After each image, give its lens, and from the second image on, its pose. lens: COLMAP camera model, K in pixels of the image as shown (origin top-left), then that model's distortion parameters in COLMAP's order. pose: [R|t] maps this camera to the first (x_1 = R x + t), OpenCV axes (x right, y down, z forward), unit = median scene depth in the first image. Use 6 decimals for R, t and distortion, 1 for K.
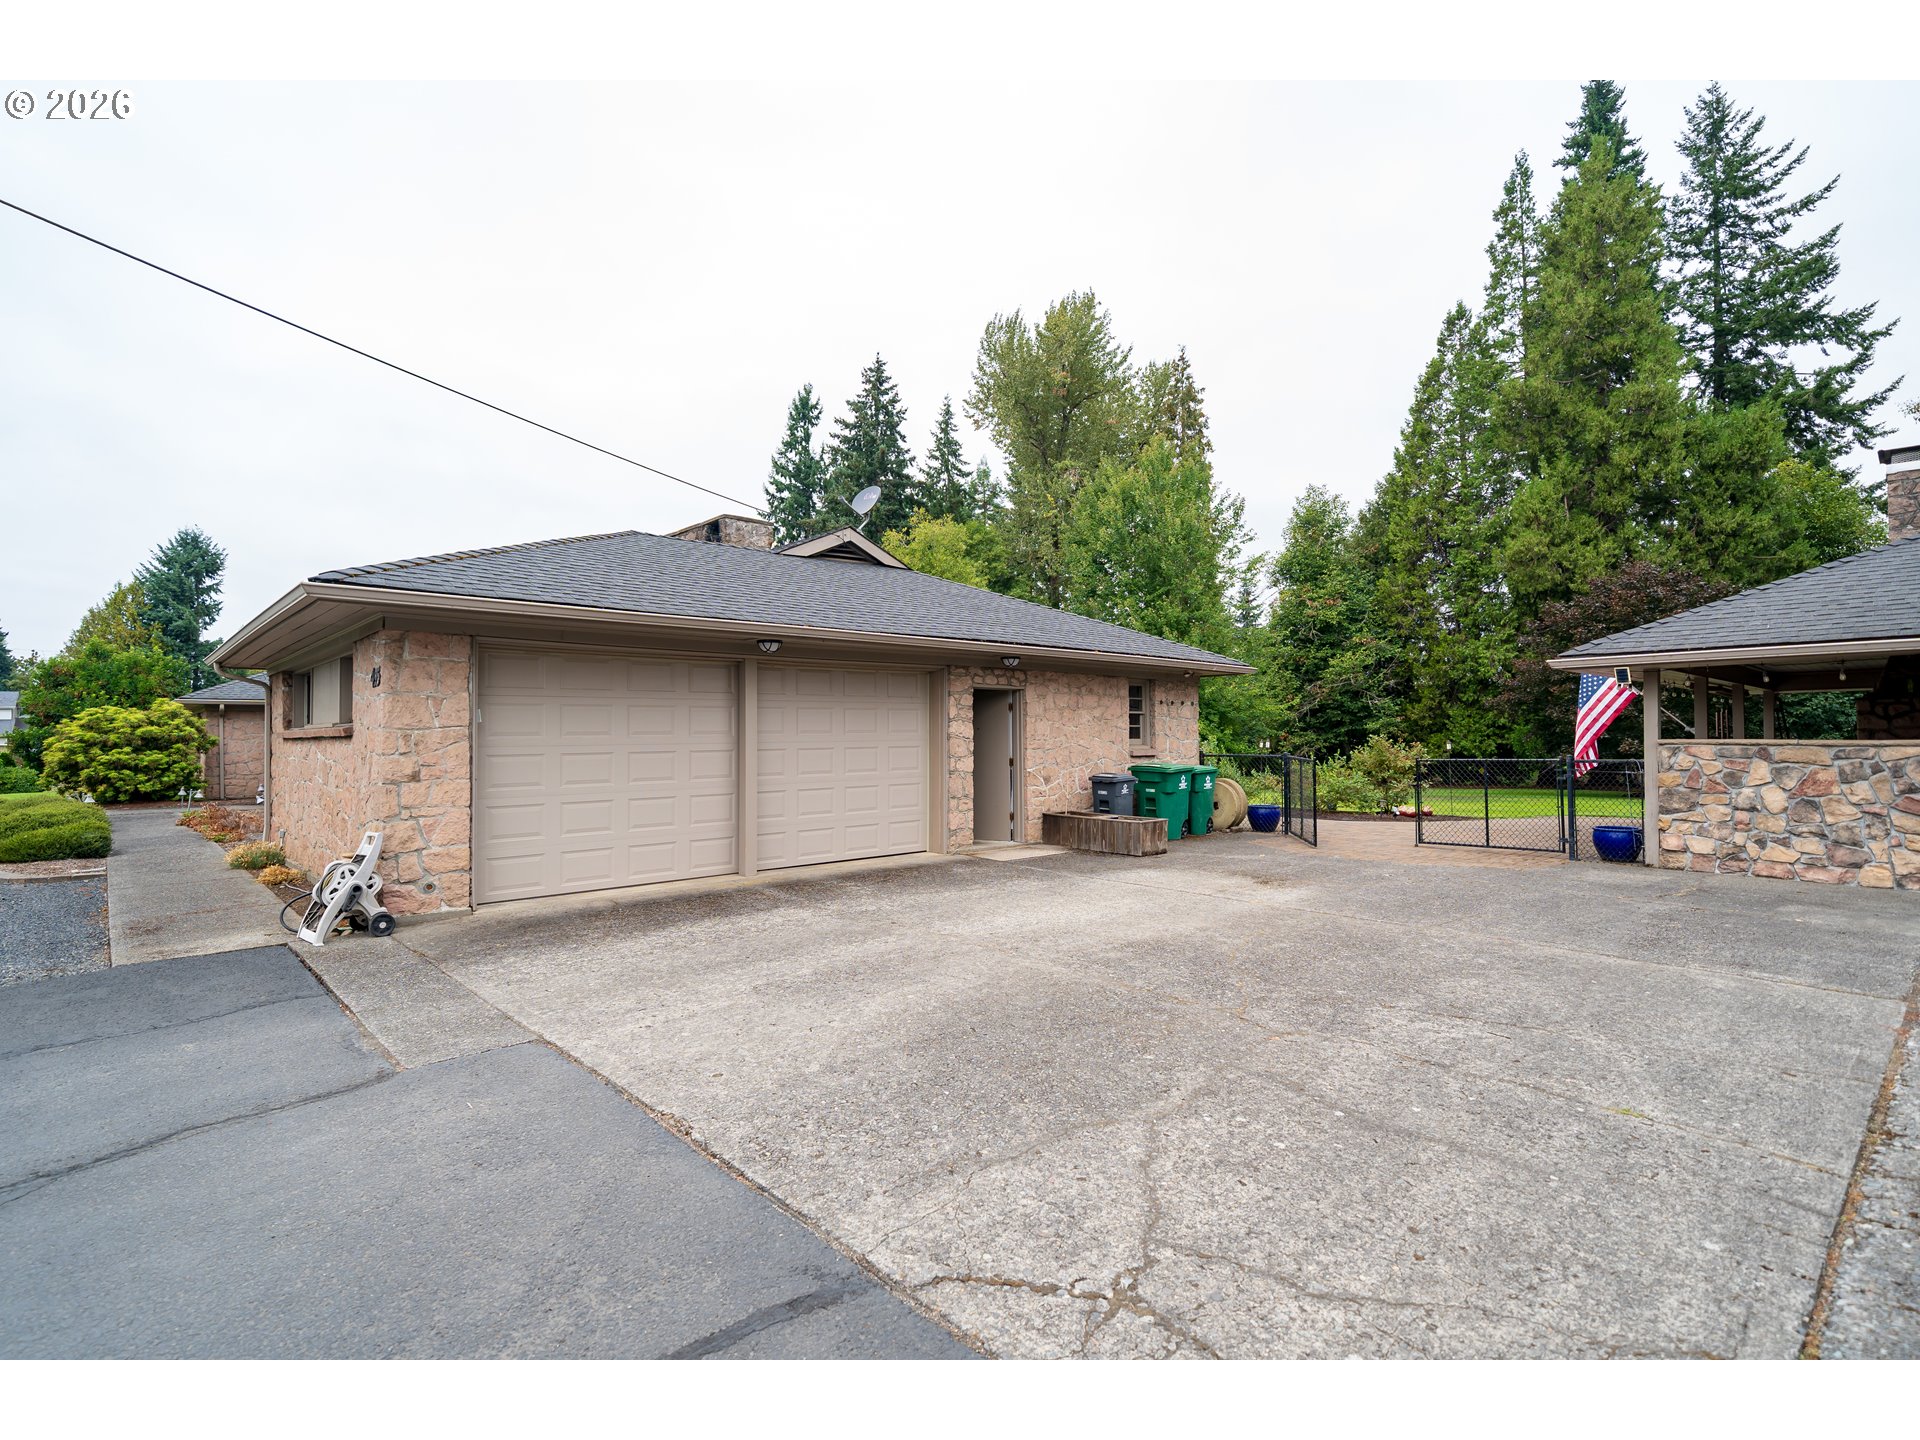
lens RADIAL K [[912.2, 0, 946.7], [0, 912.2, 713.4], [0, 0, 1]] dist [0.002418, -0.000520]
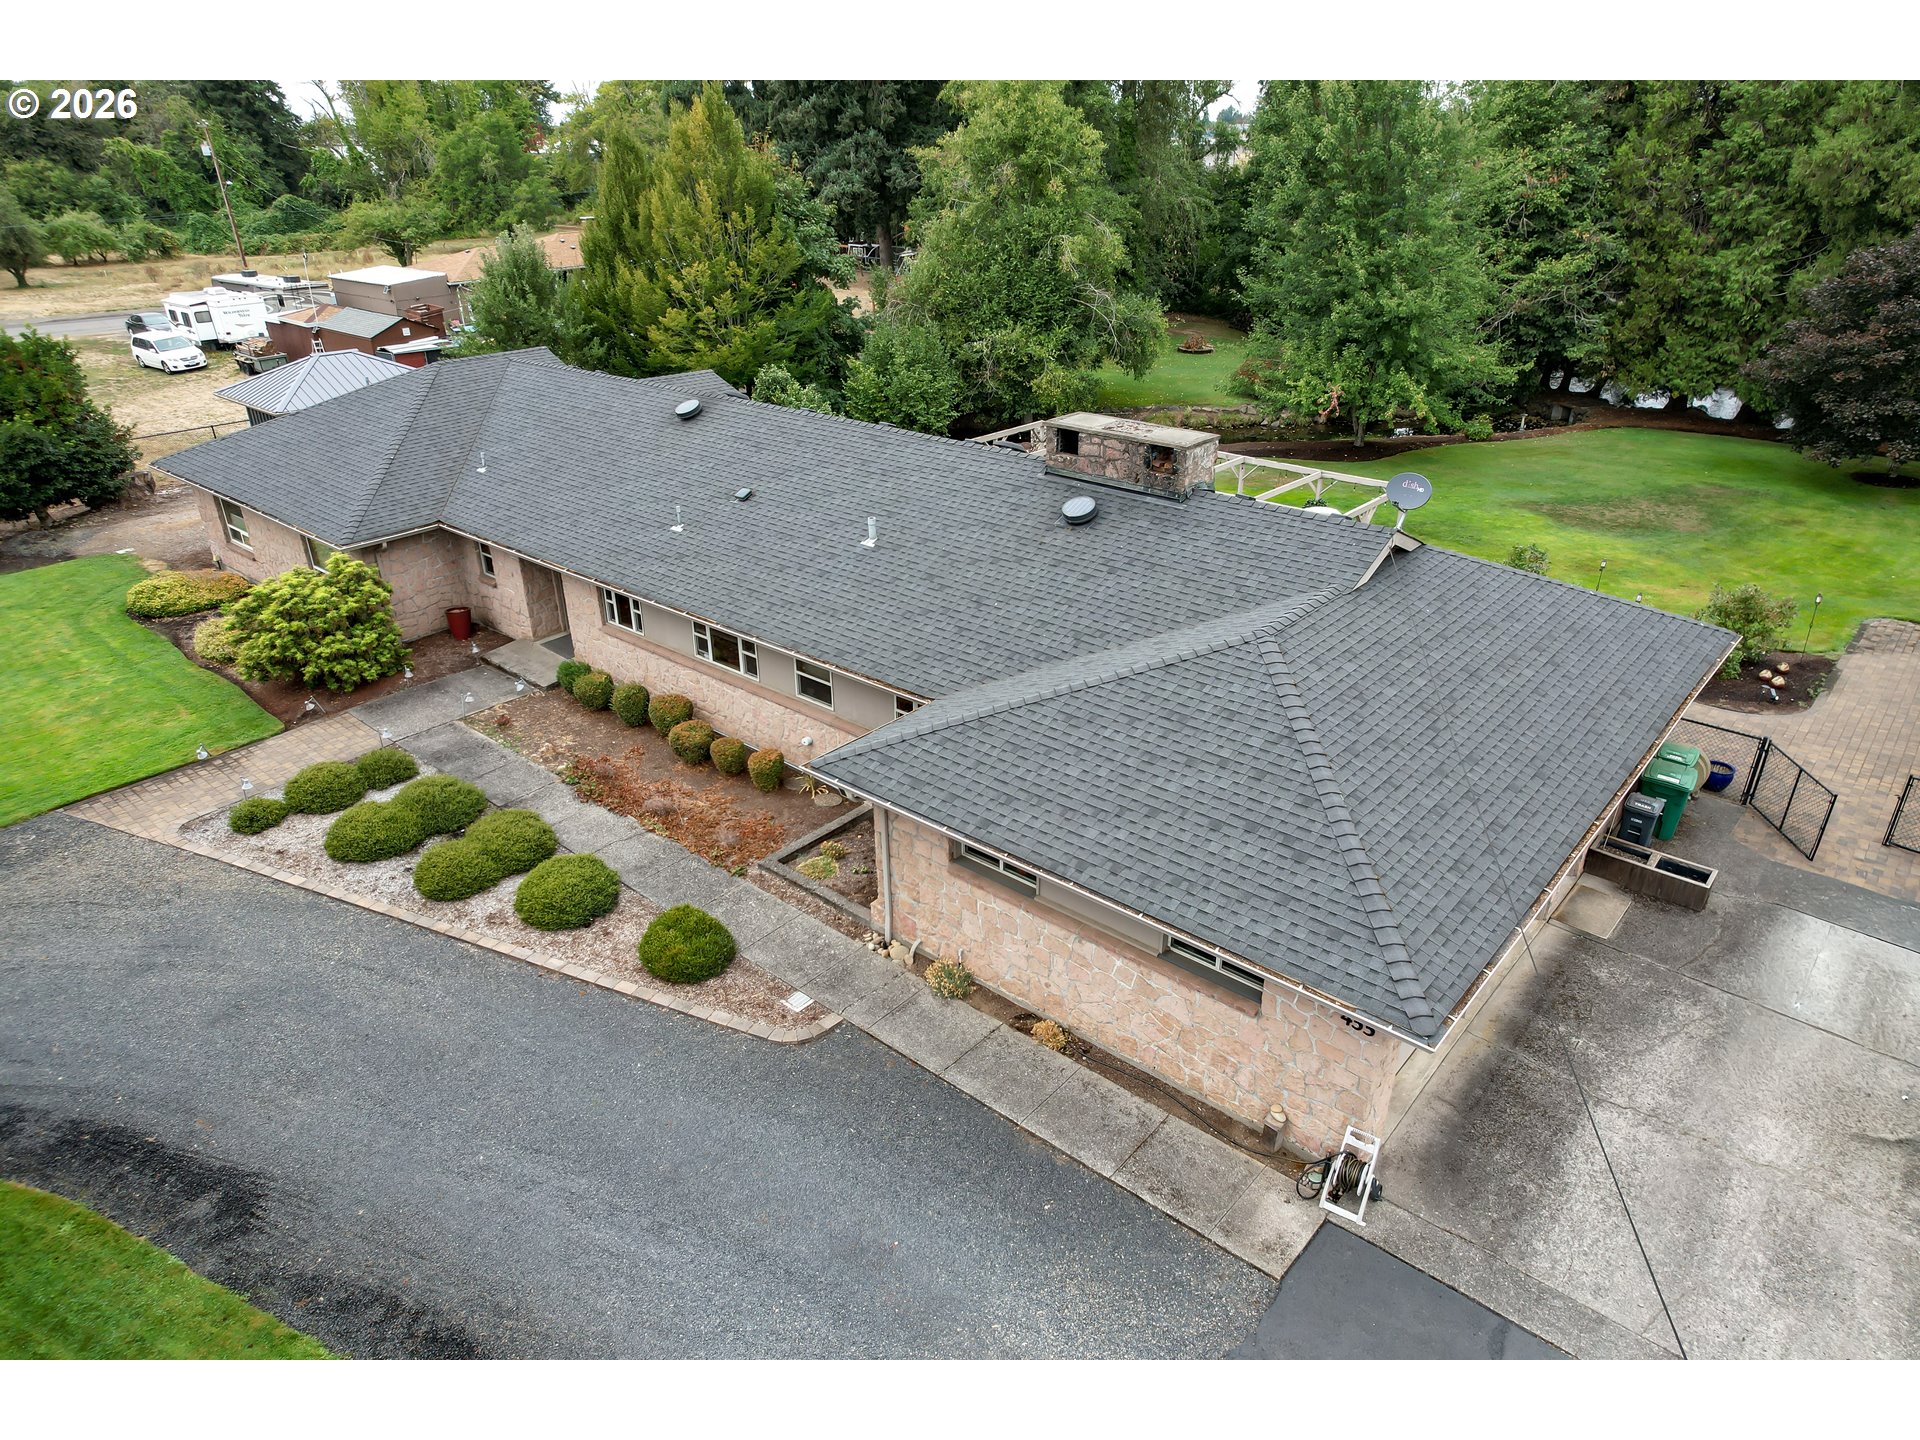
lens RADIAL K [[1180.0, 0, 931.1], [0, 1180.0, 723.5], [0, 0, 1]] dist [-0.007632, 0.000024]
pose [[0.994059, -0.054541, 0.094195, -0.182624], [0.003906, 0.882716, 0.469891, -0.155223], [-0.108776, -0.466731, 0.877684, -0.017546]]
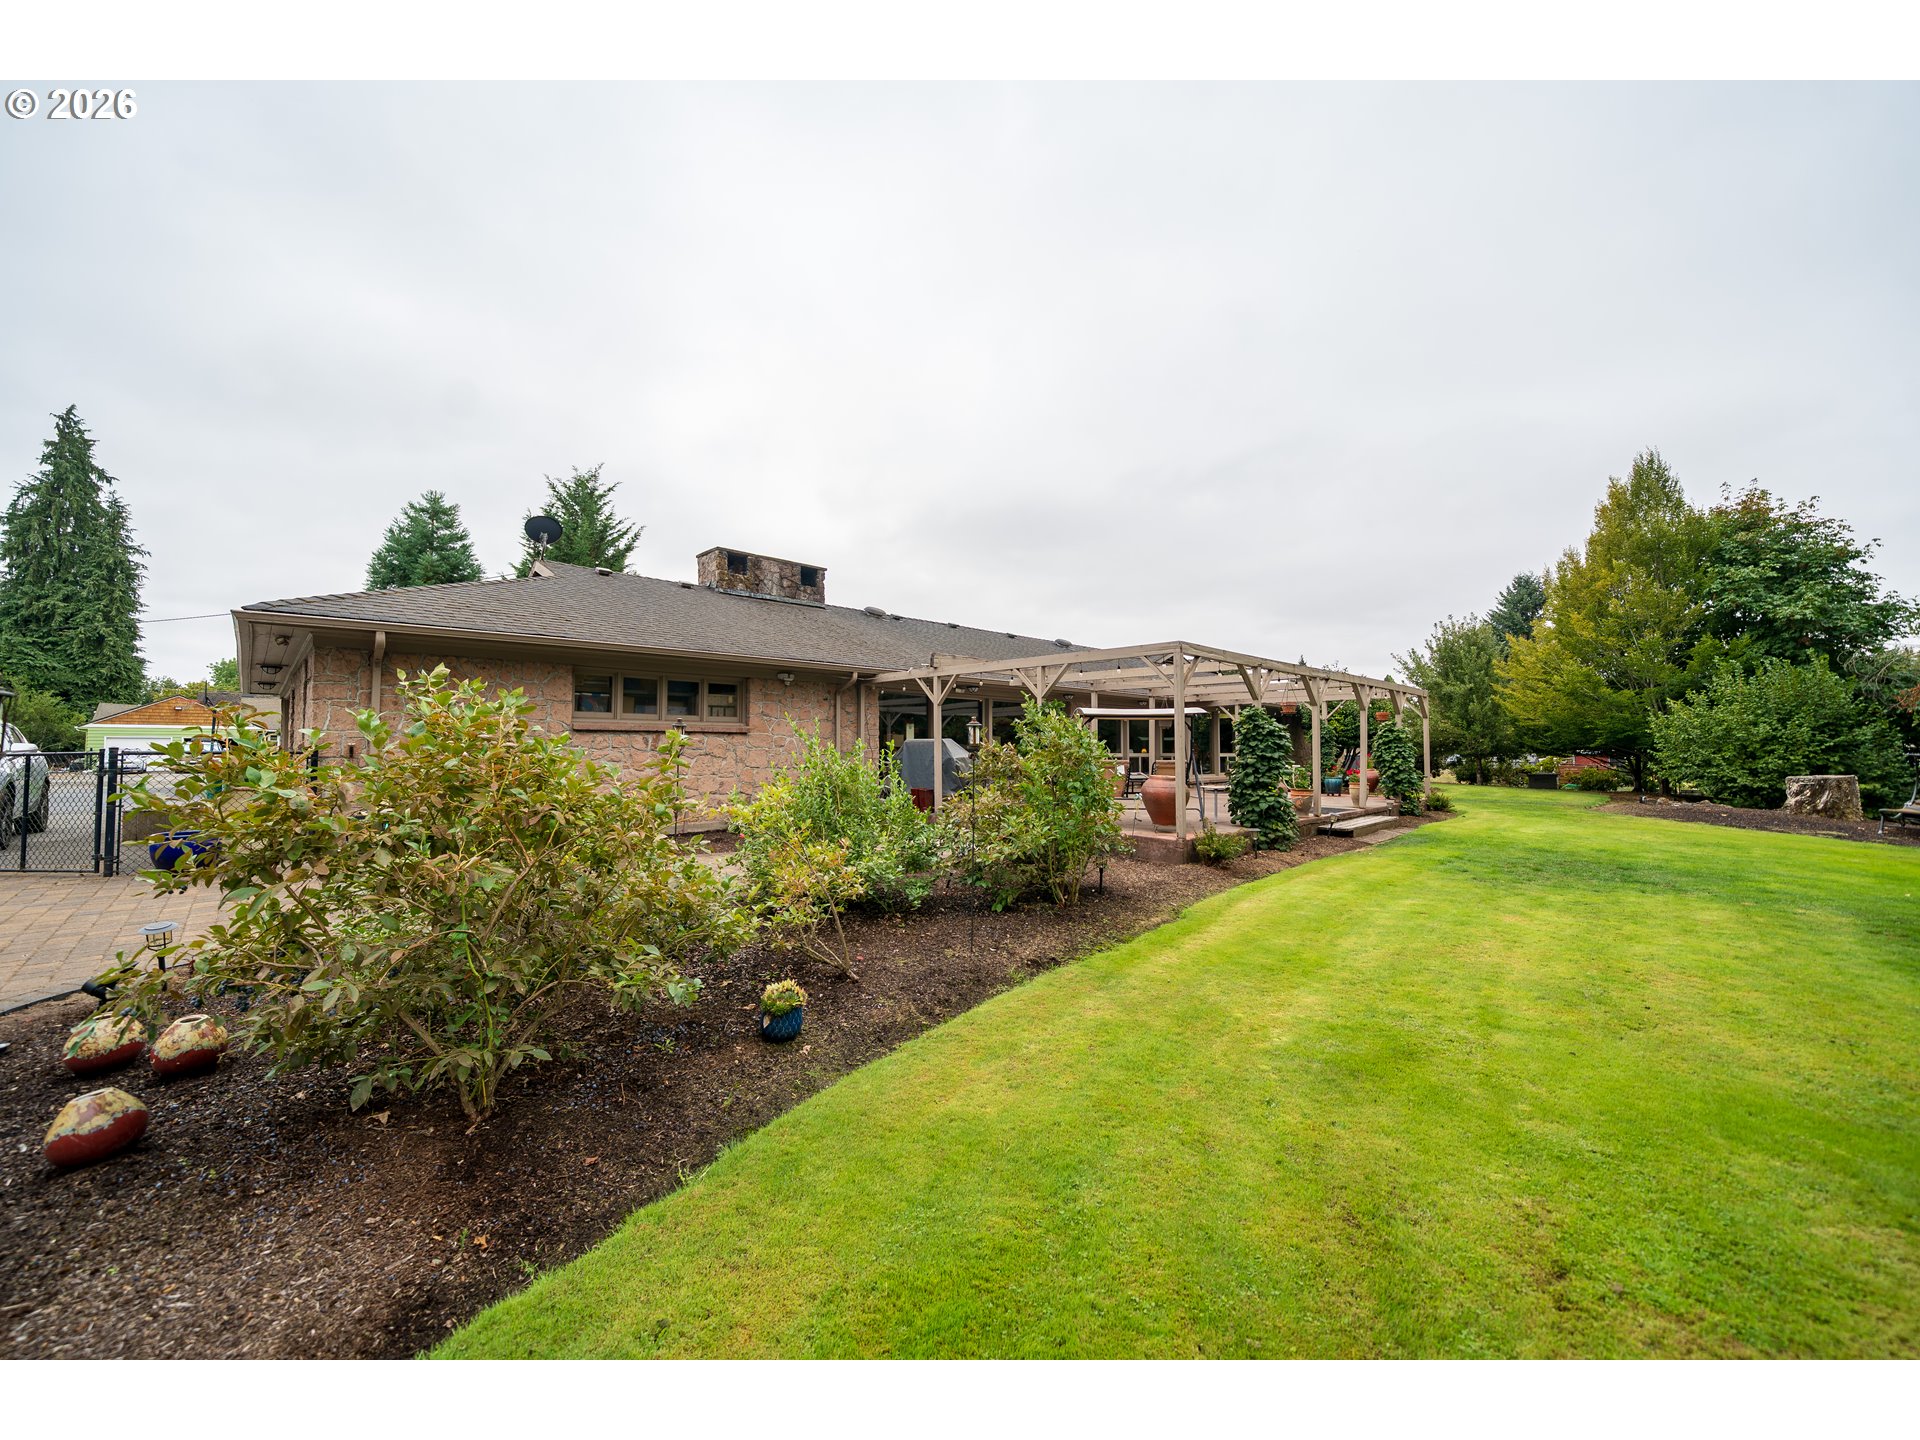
lens RADIAL K [[744.7, 0, 962.0], [0, 744.7, 715.5], [0, 0, 1]] dist [-0.000081, 0.000228]
pose [[0.037644, -0.042220, -0.998399, 0.237144], [0.027262, 0.998779, -0.041208, 0.015667], [0.998919, -0.025667, 0.038749, 0.393477]]
